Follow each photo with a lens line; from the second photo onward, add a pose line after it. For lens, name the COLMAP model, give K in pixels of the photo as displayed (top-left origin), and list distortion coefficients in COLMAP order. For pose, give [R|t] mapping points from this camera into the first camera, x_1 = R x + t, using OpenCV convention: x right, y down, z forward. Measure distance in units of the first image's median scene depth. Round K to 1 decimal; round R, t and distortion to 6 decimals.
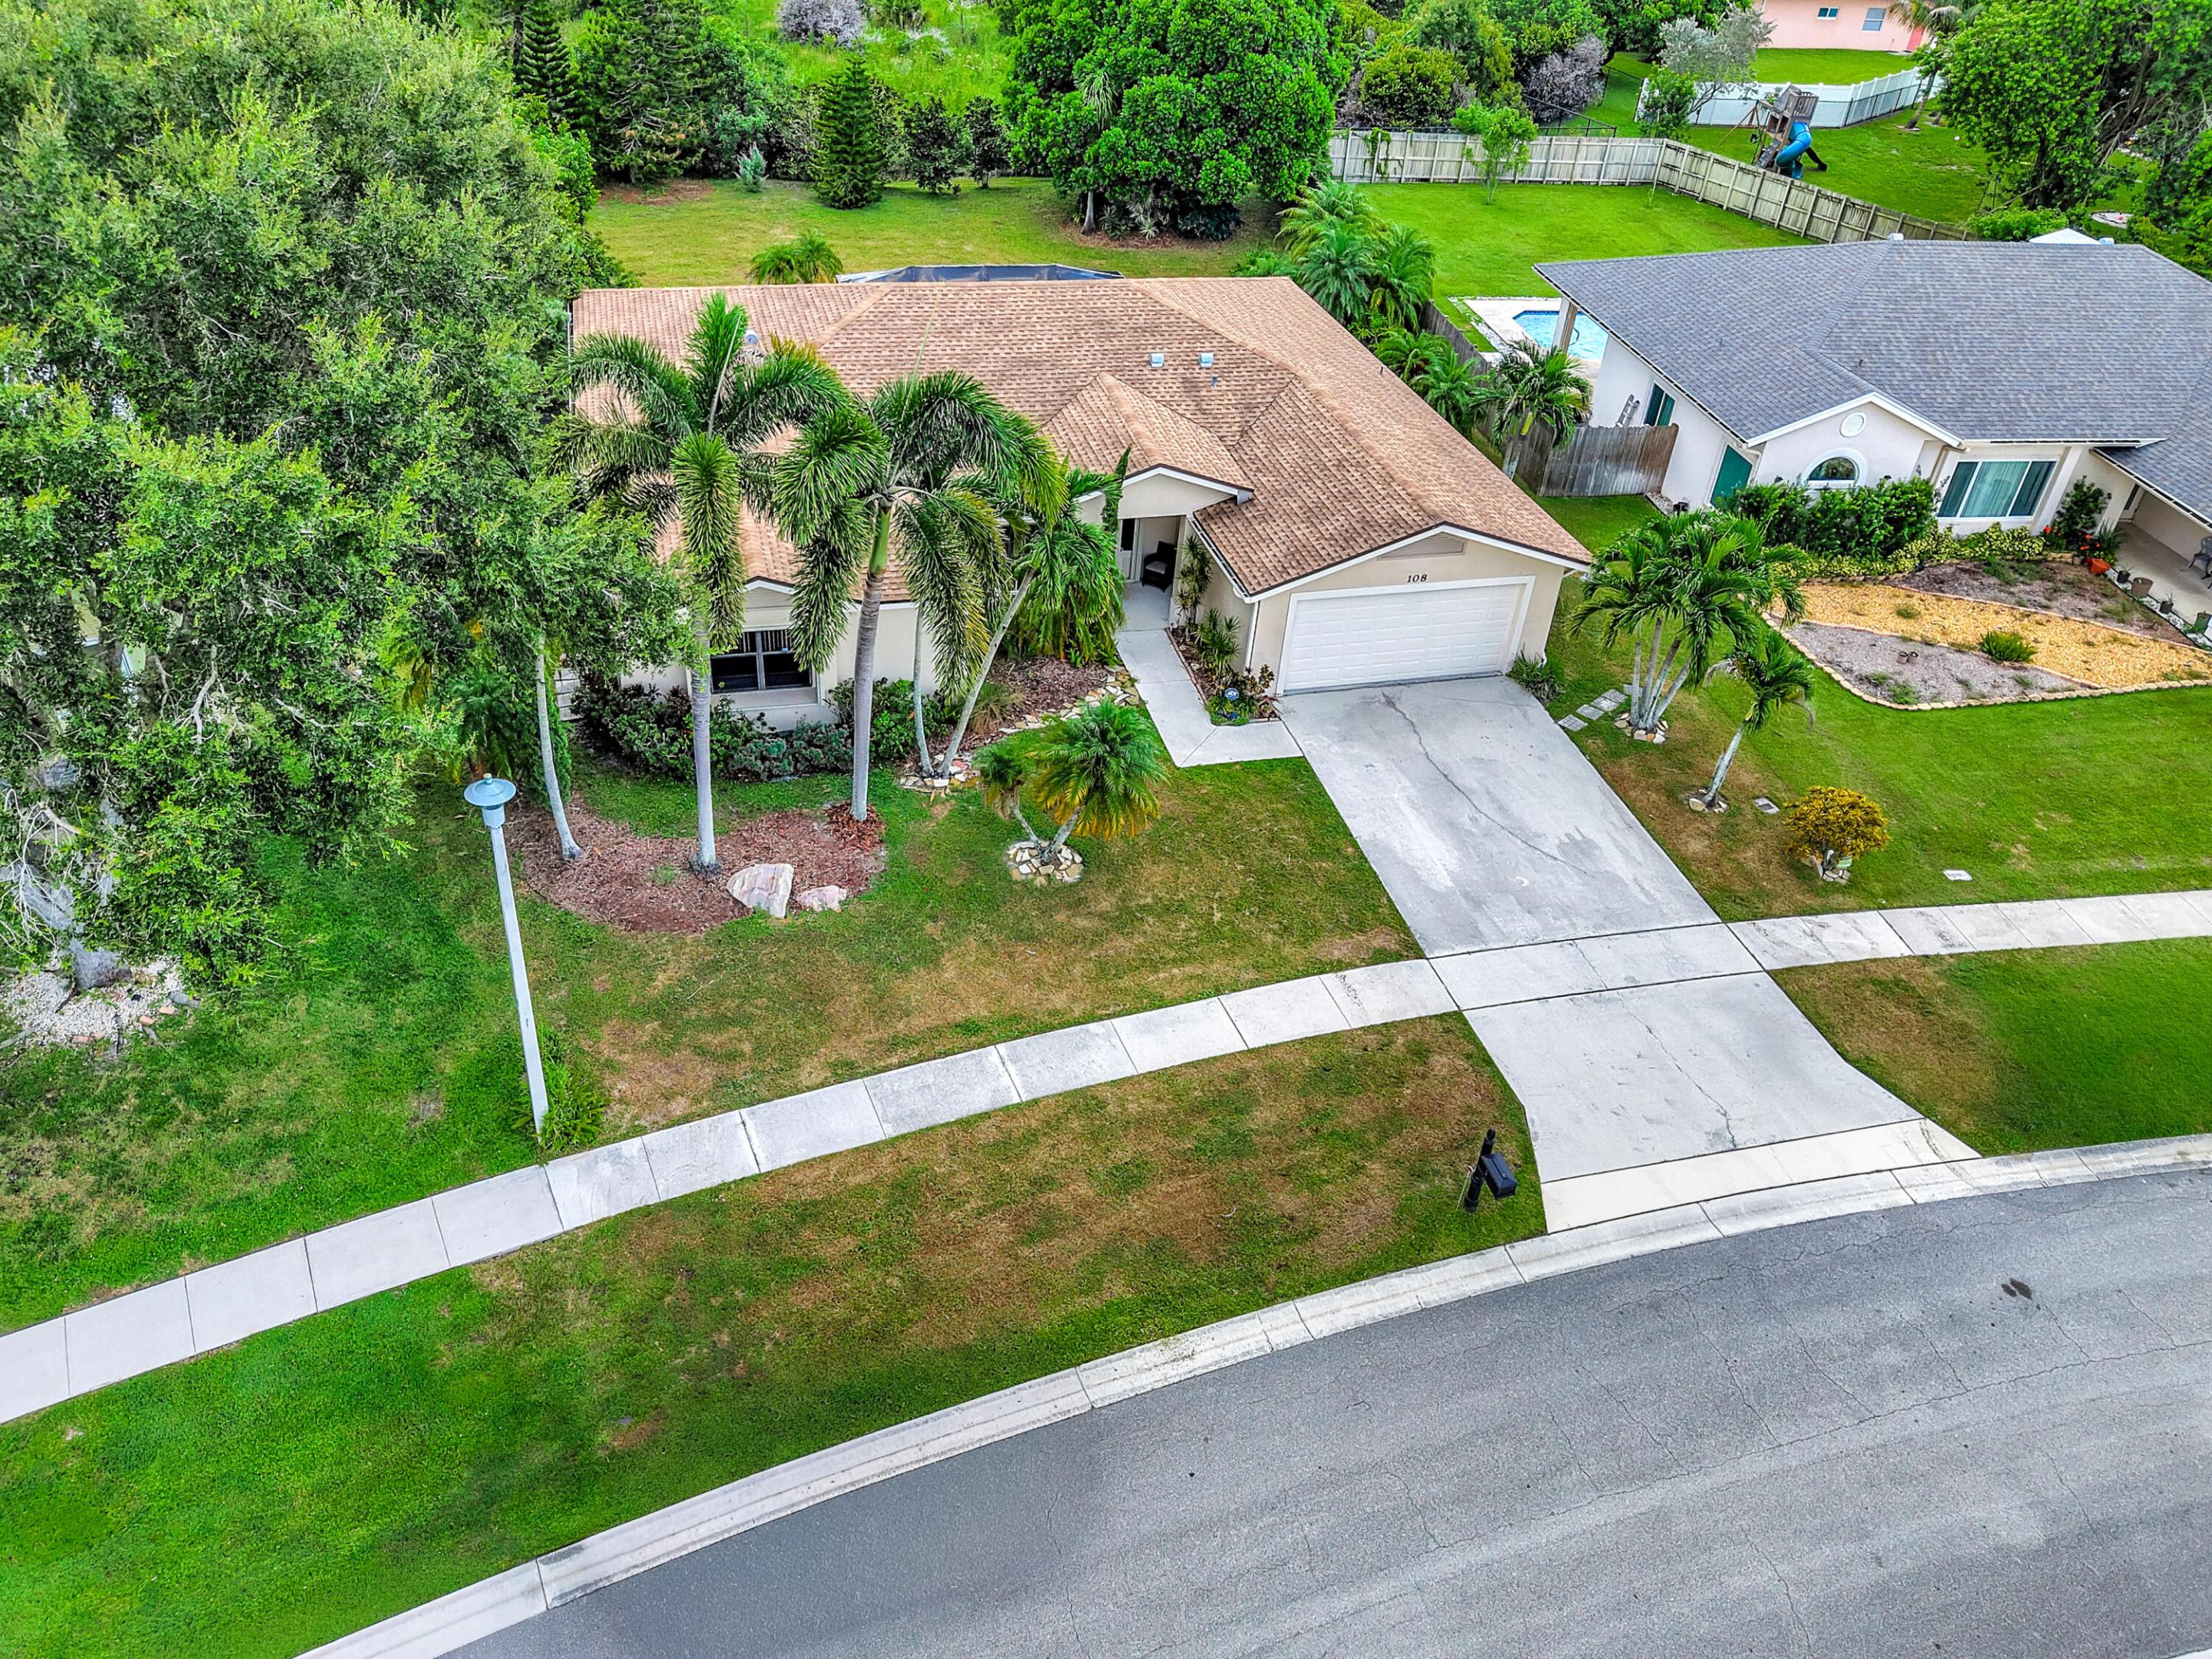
lens RADIAL K [[1589.8, 0, 1080.4], [0, 1589.8, 823.3], [0, 0, 1]] dist [0.024212, -0.019124]
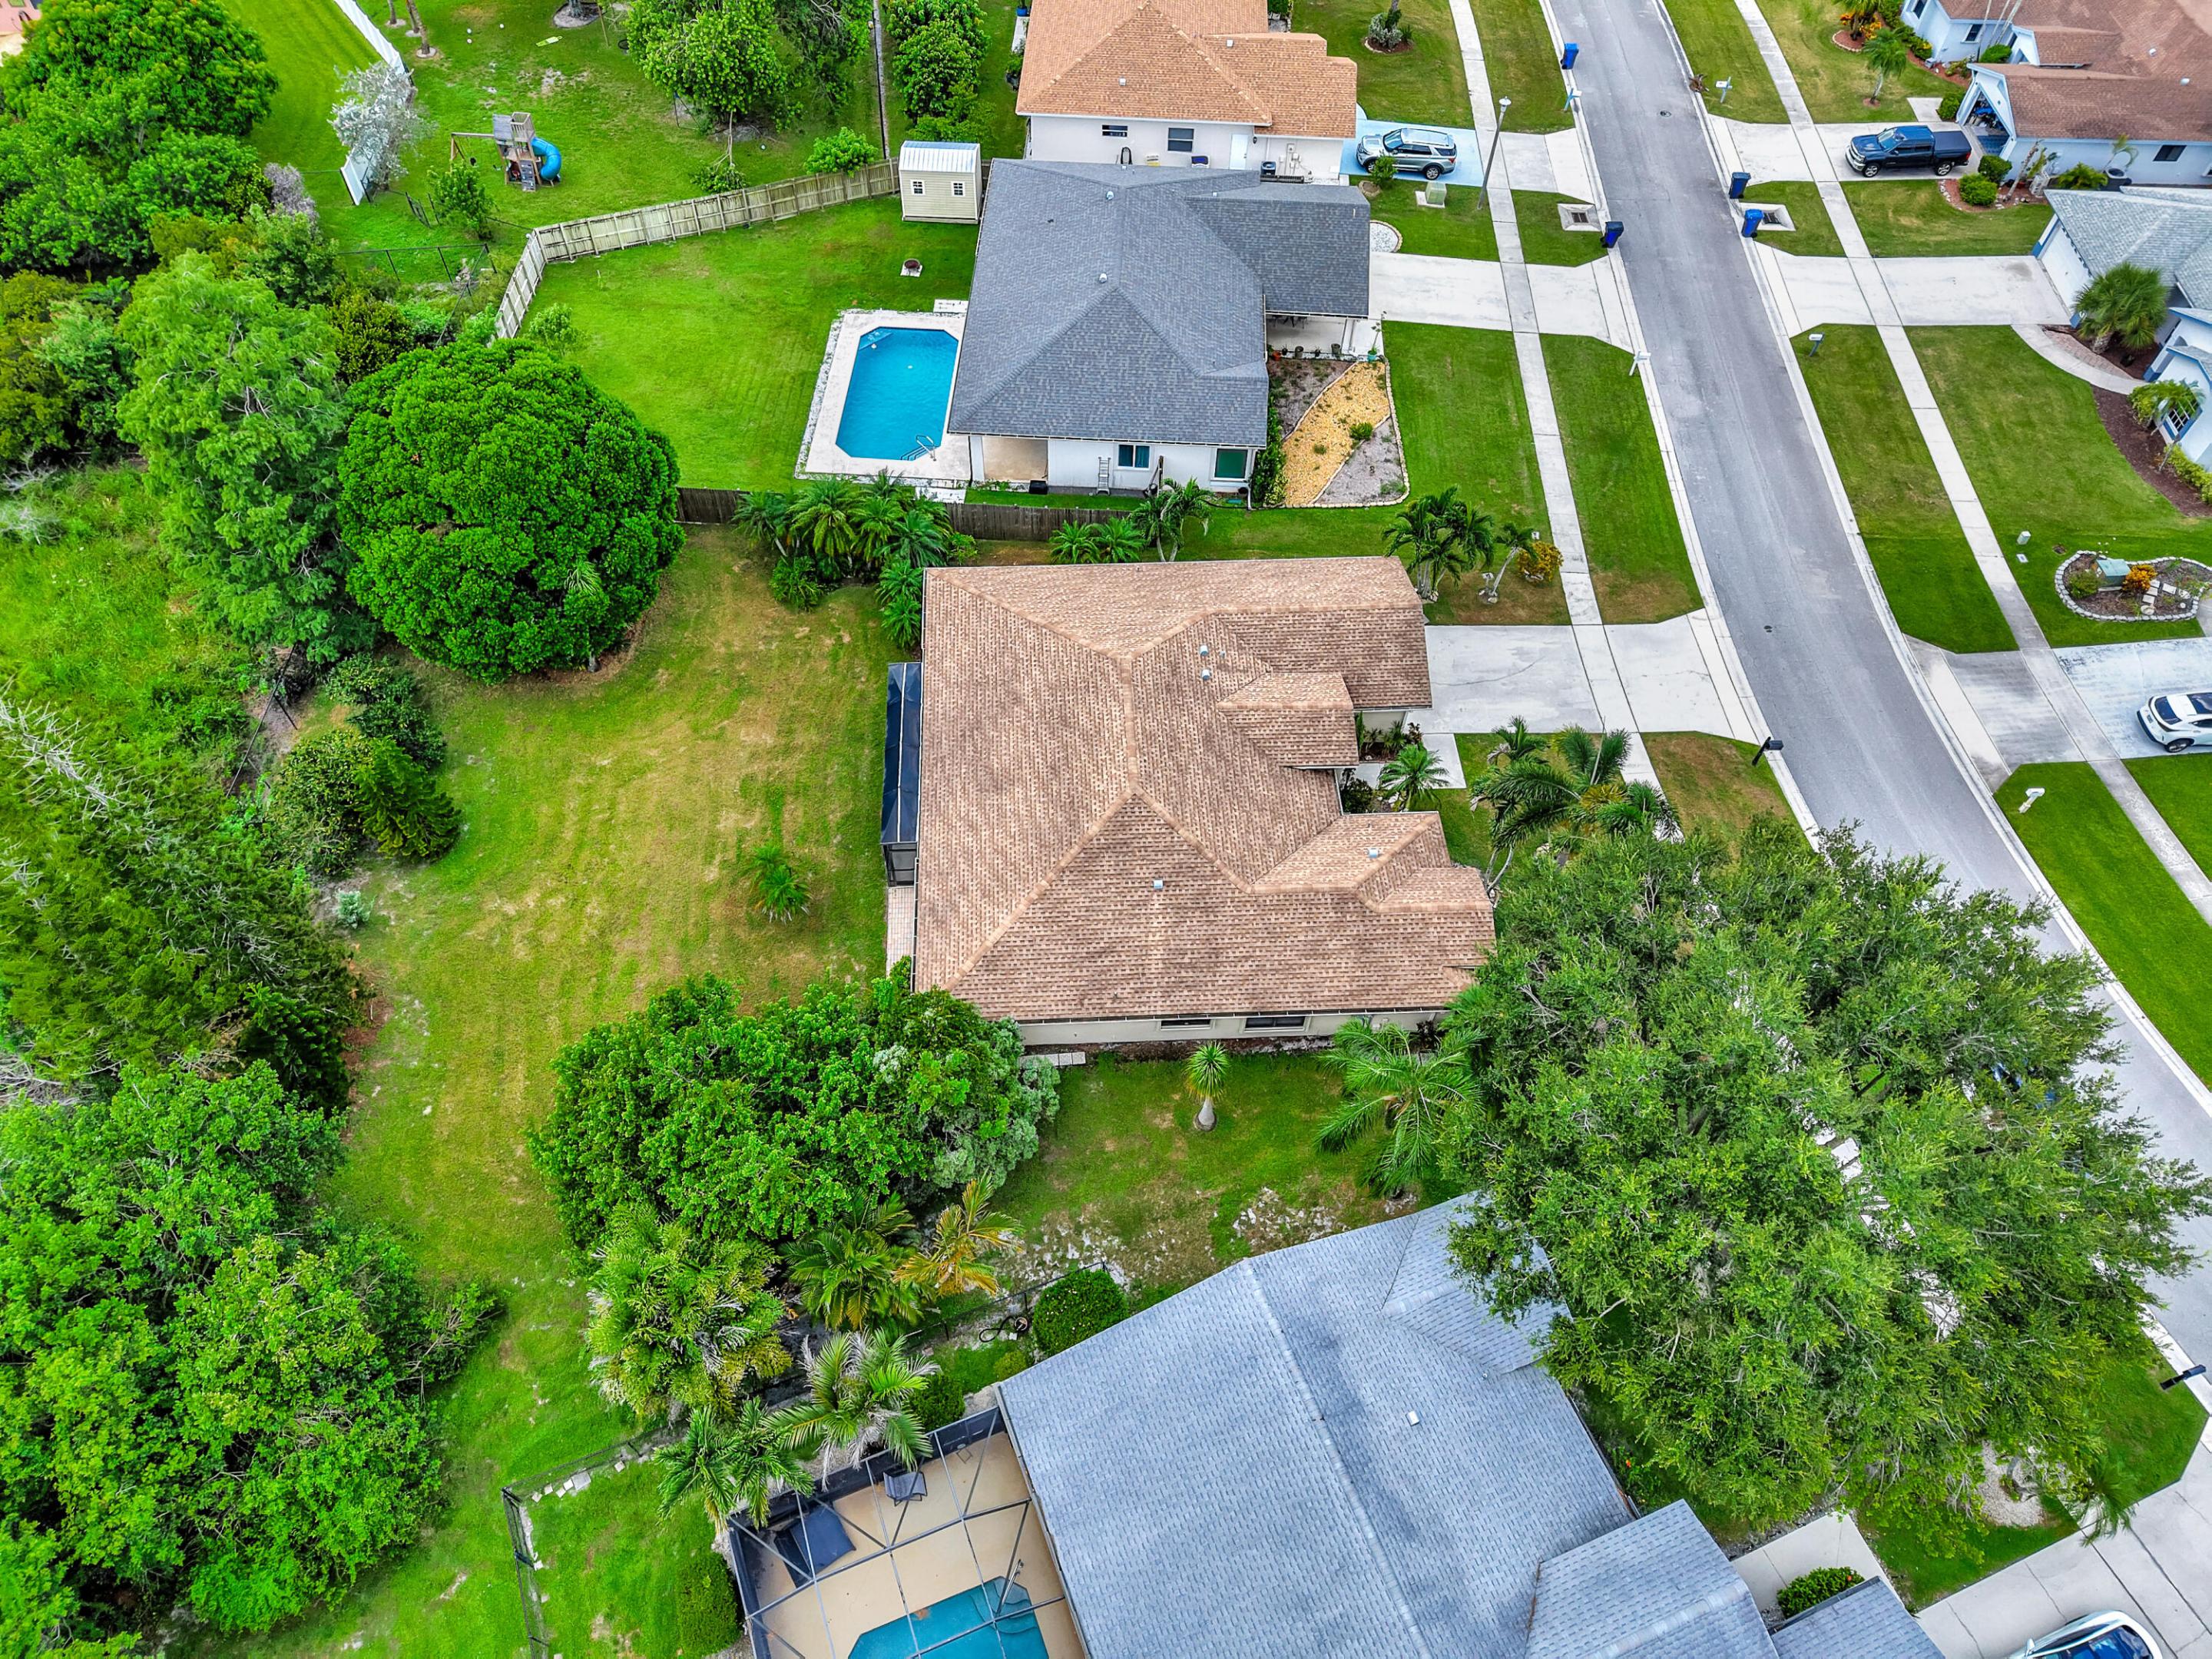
lens RADIAL K [[1497.0, 0, 1106.0], [0, 1497.0, 829.5], [0, 0, 1]] dist [0.013574, -0.011432]
pose [[0.201835, -0.824330, 0.528907, -1.121635], [0.574971, 0.536899, 0.617372, -1.504548], [-0.792888, 0.179498, 0.582331, 0.331517]]
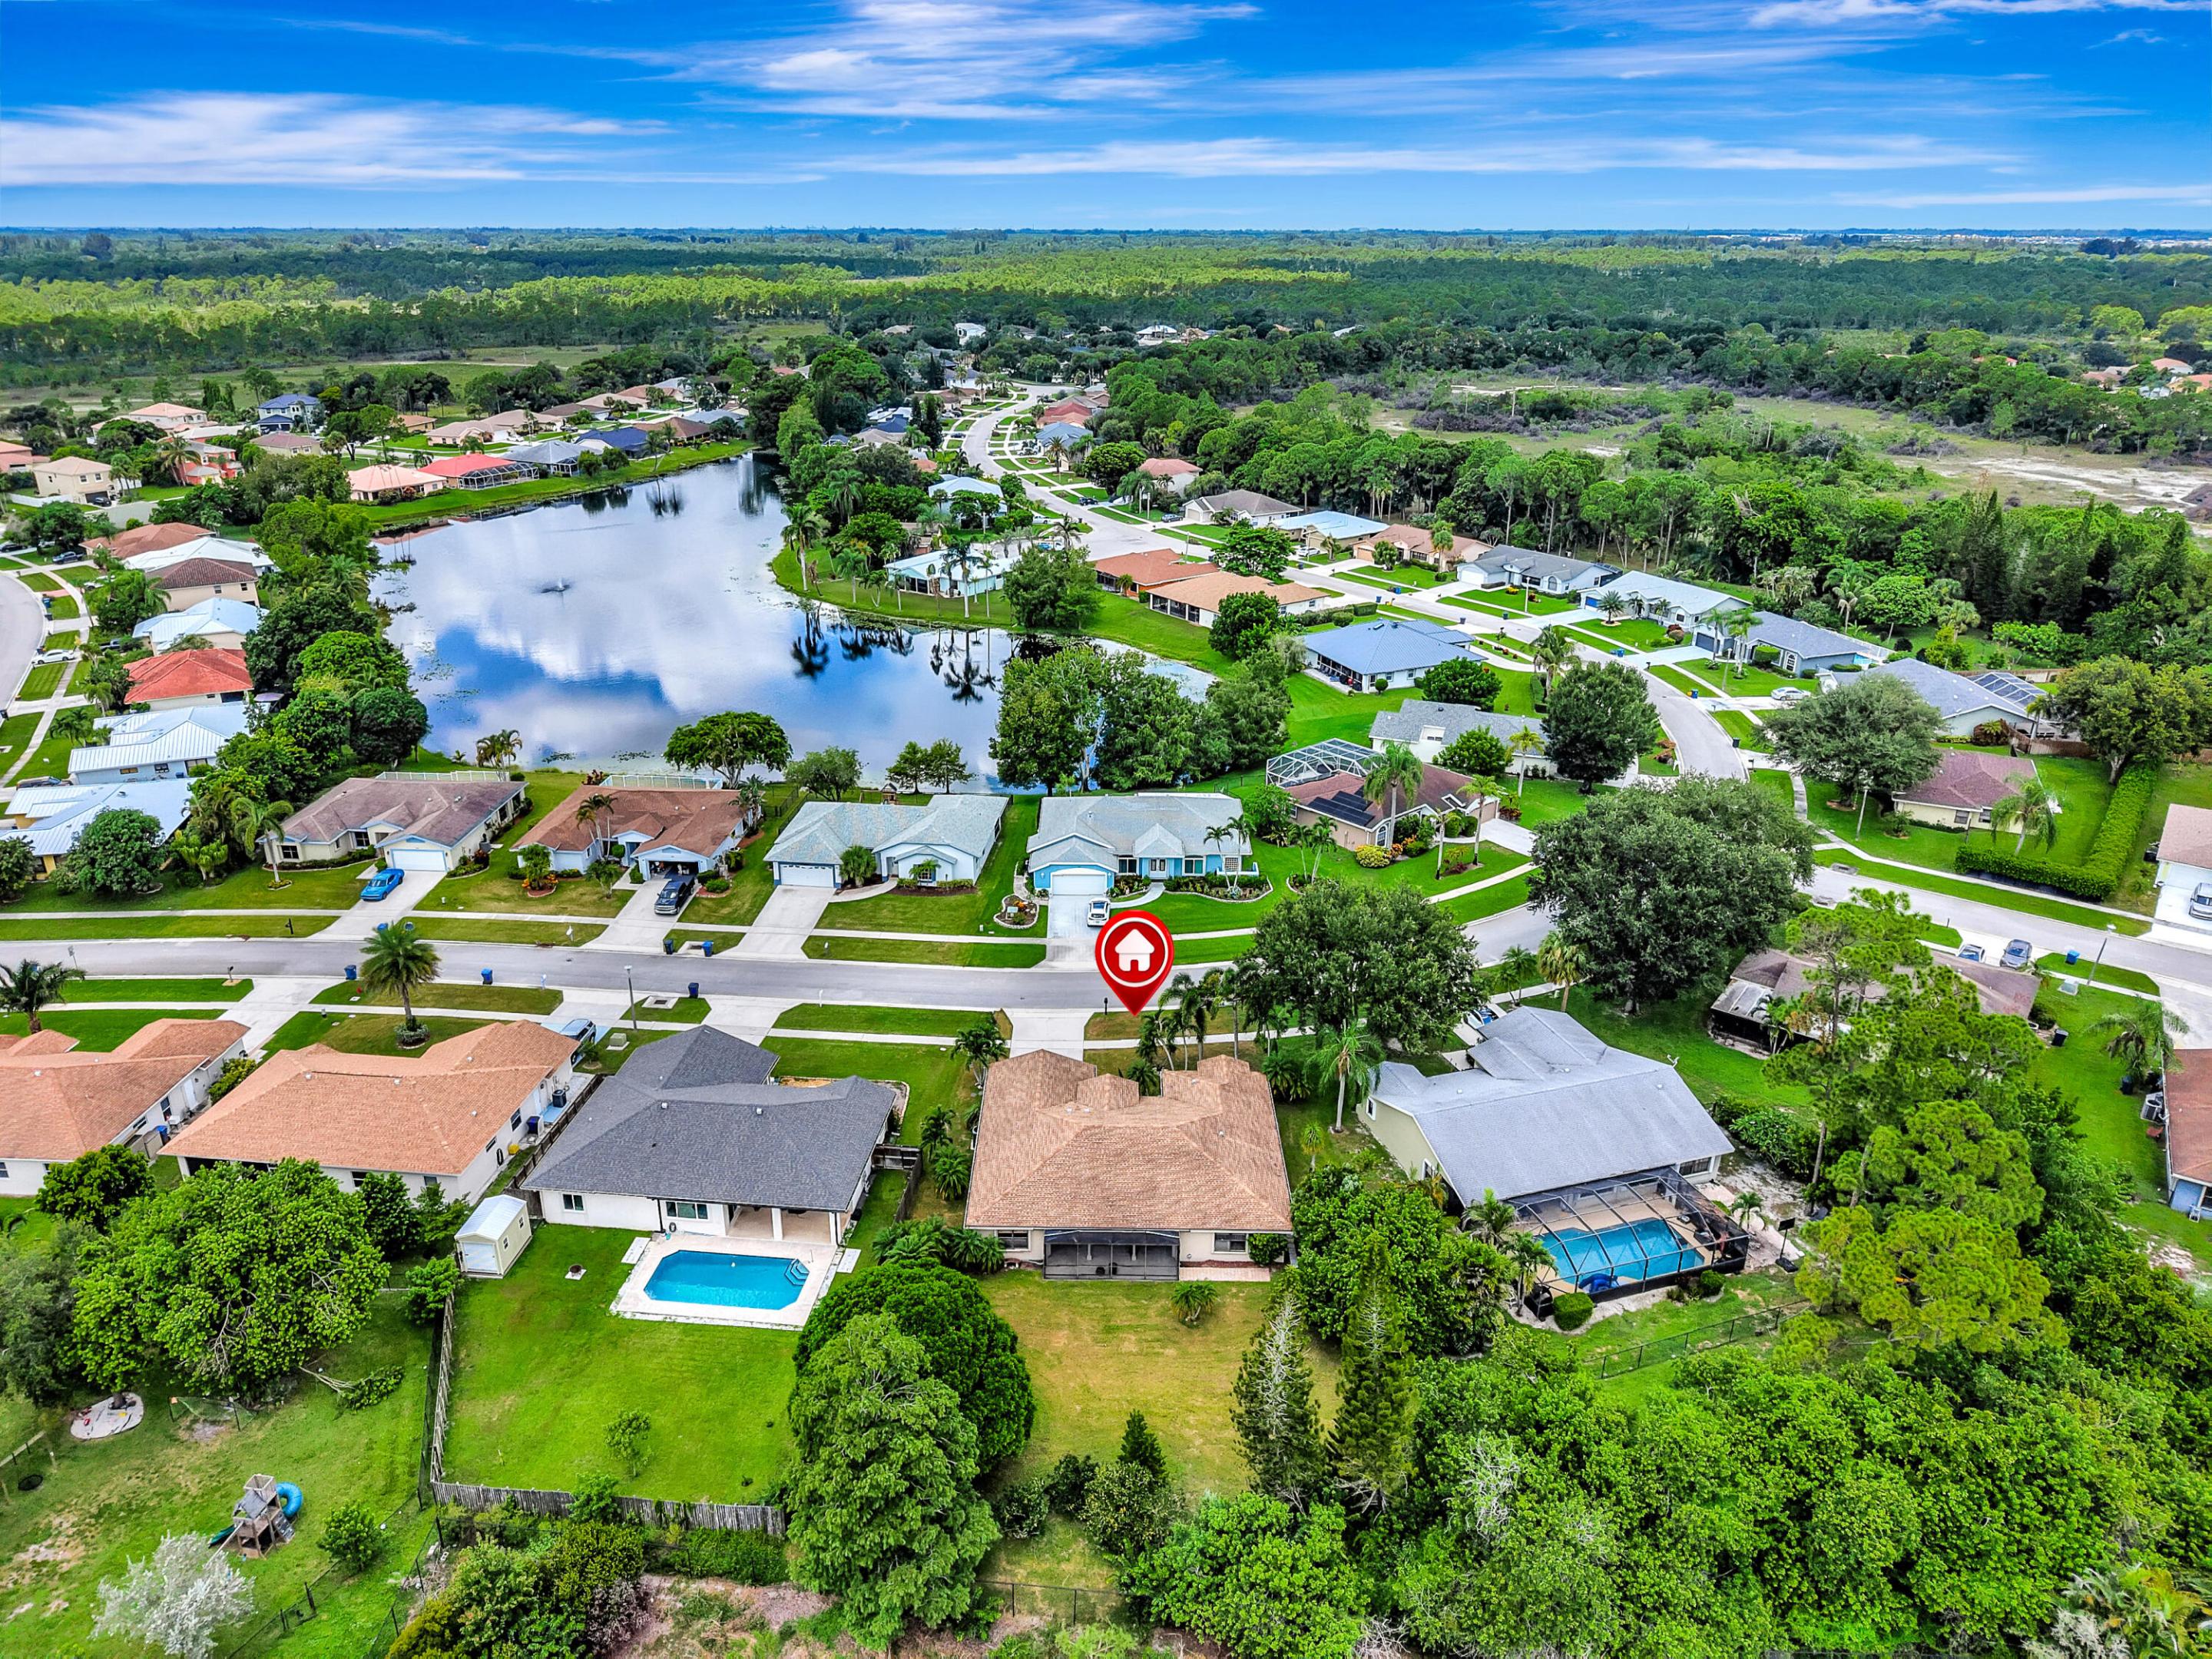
lens RADIAL K [[1497.9, 0, 1097.6], [0, 1497.9, 776.1], [0, 0, 1]] dist [0.136581, -0.304443]
pose [[-0.964272, -0.153981, 0.215566, -0.617578], [0.096789, 0.552688, 0.827748, -3.795717], [-0.246598, 0.819039, -0.518039, 2.494818]]
